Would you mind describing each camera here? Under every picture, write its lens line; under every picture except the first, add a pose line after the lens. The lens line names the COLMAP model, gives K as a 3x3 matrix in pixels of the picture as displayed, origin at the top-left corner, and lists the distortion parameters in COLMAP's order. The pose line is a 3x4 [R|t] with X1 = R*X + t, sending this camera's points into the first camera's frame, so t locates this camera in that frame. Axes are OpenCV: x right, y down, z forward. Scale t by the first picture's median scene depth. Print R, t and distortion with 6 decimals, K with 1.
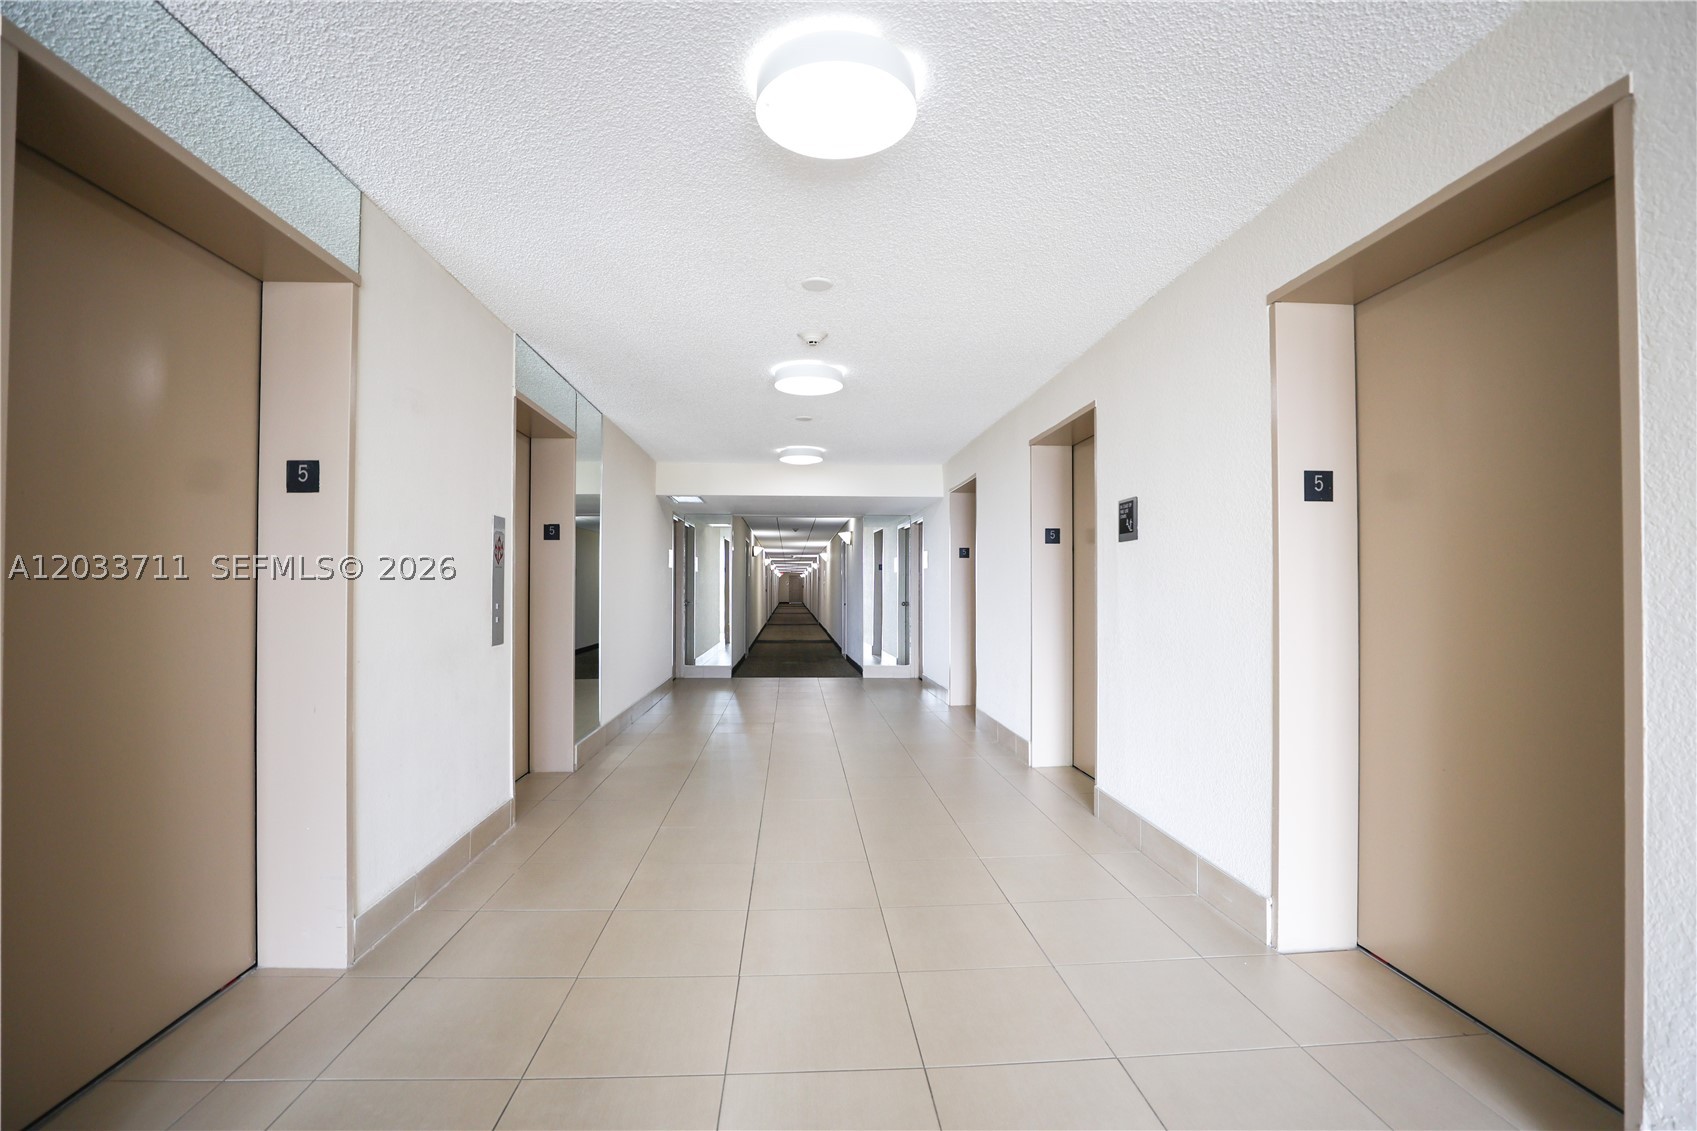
lens RADIAL K [[774.7, 0, 812.9], [0, 774.7, 570.4], [0, 0, 1]] dist [-0.044173, 0.011750]
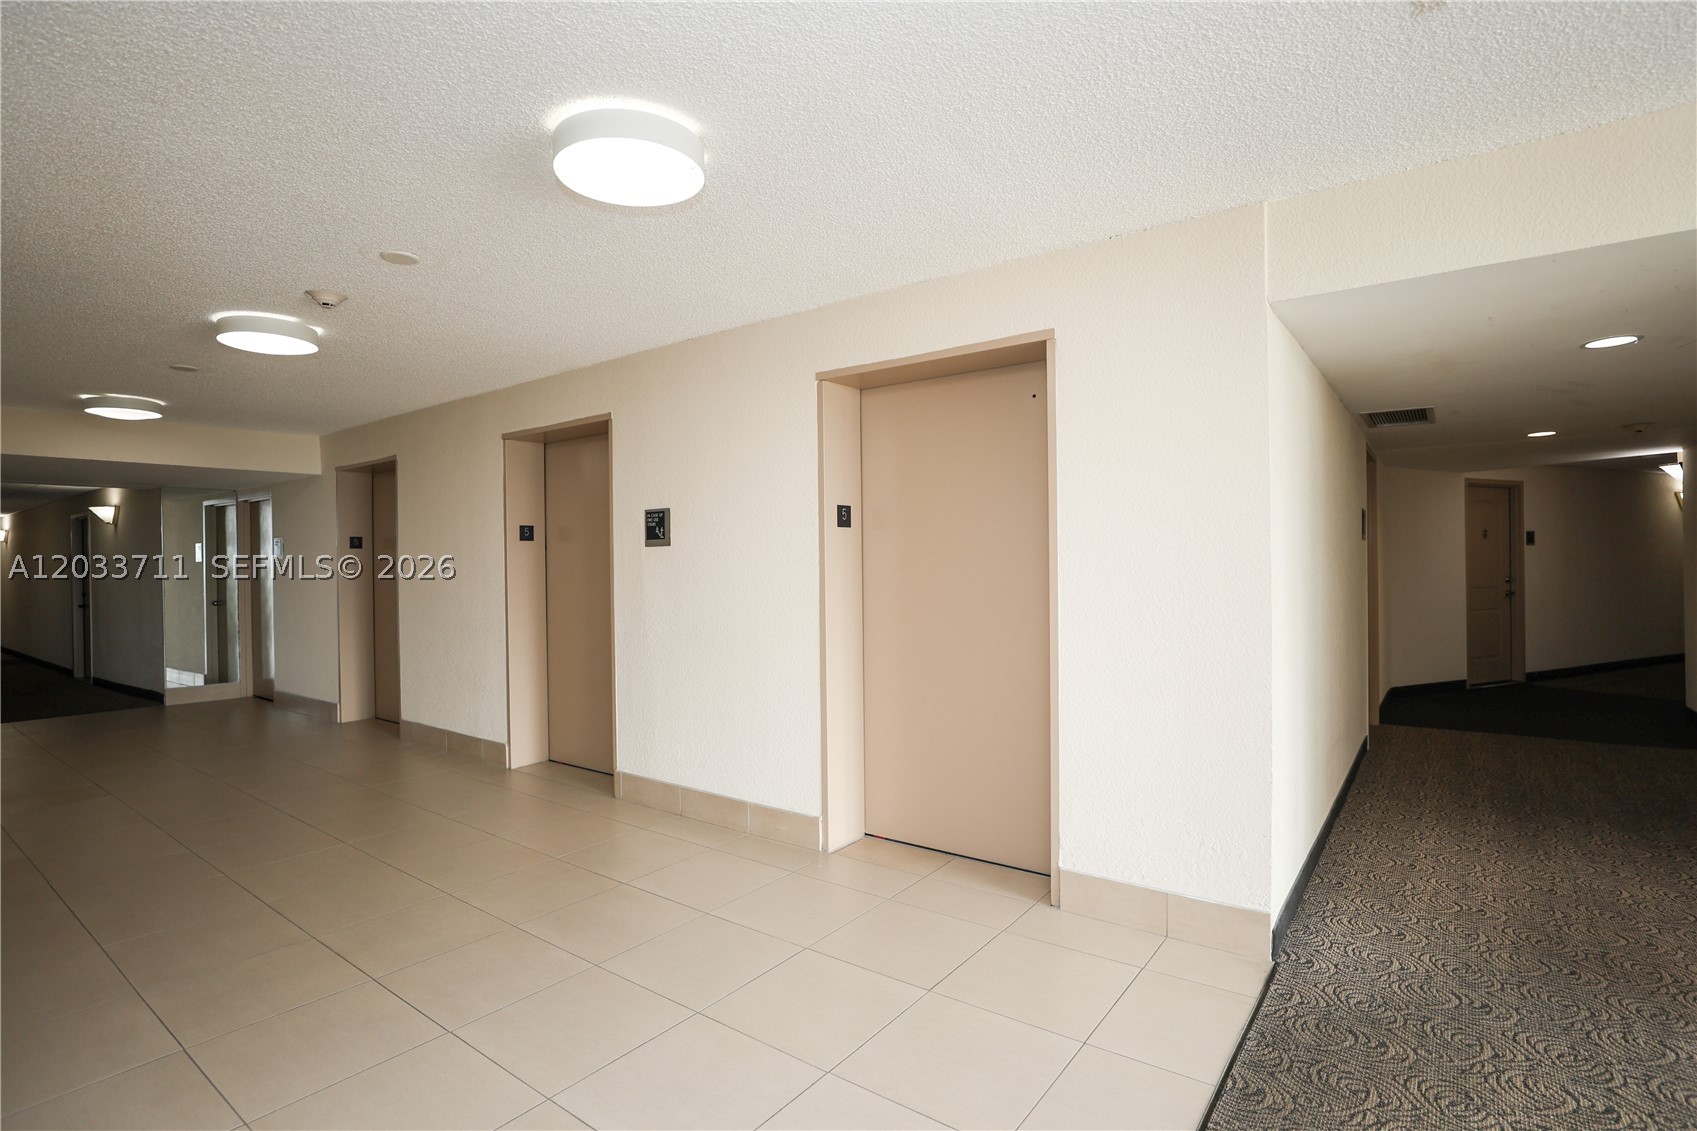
lens RADIAL K [[823.5, 0, 848.5], [0, 823.5, 565.5], [0, 0, 1]] dist [-0.029762, -0.000024]
pose [[0.648248, -0.015071, 0.761280, -0.305618], [0.001449, 0.999827, 0.018559, -0.030167], [-0.761428, -0.010928, 0.648158, 0.004203]]
